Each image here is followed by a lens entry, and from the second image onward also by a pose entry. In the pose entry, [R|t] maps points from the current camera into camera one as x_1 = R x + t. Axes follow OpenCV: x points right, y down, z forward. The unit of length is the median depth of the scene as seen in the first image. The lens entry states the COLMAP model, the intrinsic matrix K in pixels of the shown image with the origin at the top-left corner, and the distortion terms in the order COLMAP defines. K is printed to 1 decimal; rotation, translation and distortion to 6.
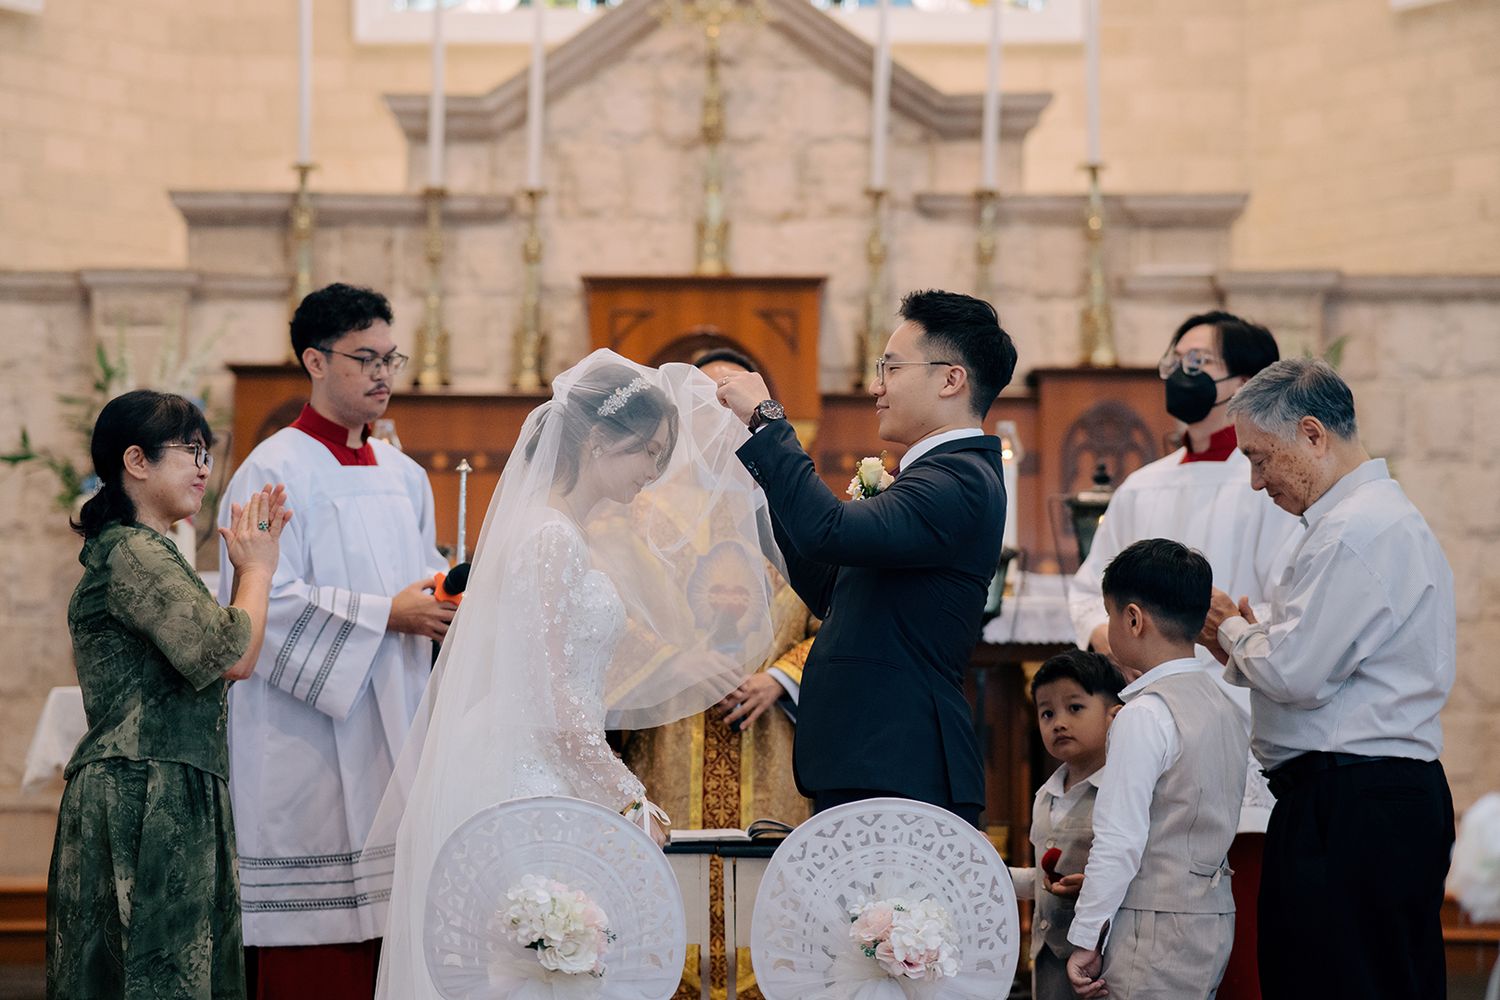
lens RADIAL K [[4189.7, 0, 683.8], [0, 4189.7, 496.6], [0, 0, 1]] dist [-1.457346, 0.786302]
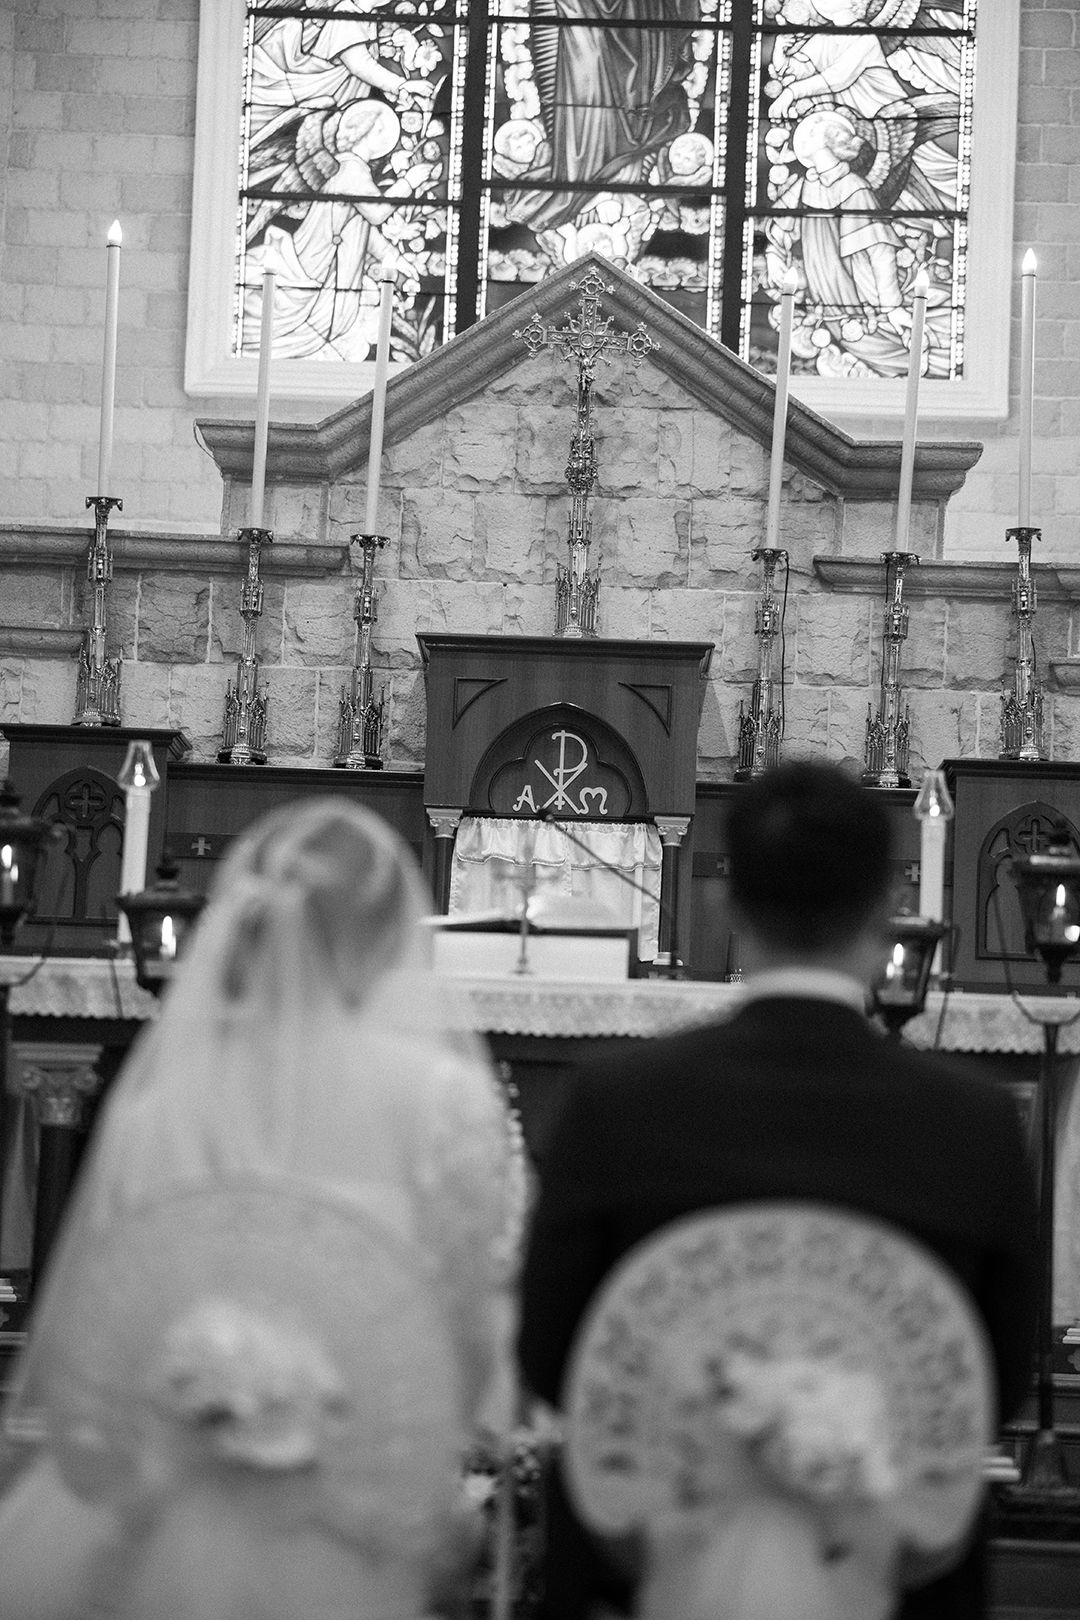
lens RADIAL K [[3850.1, 0, 540.0], [0, 3850.1, 810.0], [0, 0, 1]] dist [-0.562887, -0.077051]
pose [[0.999408, 0.033585, -0.007501, 0.007368], [-0.033934, 0.998040, -0.052571, 0.024798], [0.005721, 0.052795, 0.998589, 0.229775]]
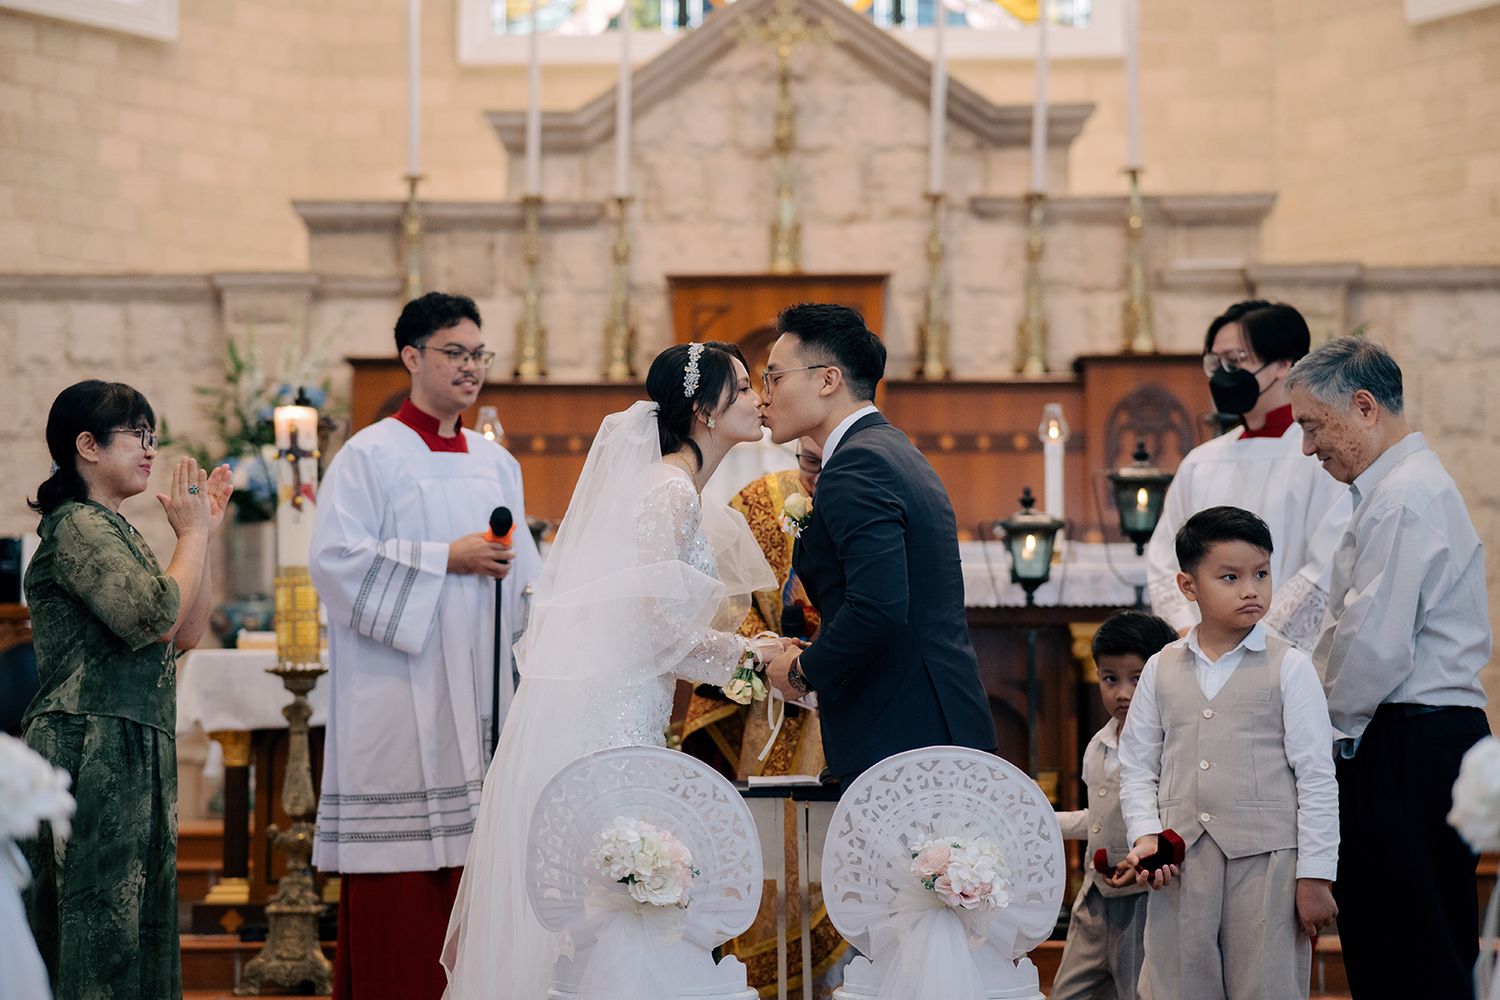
lens RADIAL K [[3843.2, 0, 810.5], [0, 3843.2, 462.3], [0, 0, 1]] dist [-1.411875, 0.304368]
pose [[0.999898, -0.007524, 0.012168, 0.000970], [0.007566, 0.999965, -0.003453, 0.000238], [-0.012141, 0.003545, 0.999920, -0.007889]]
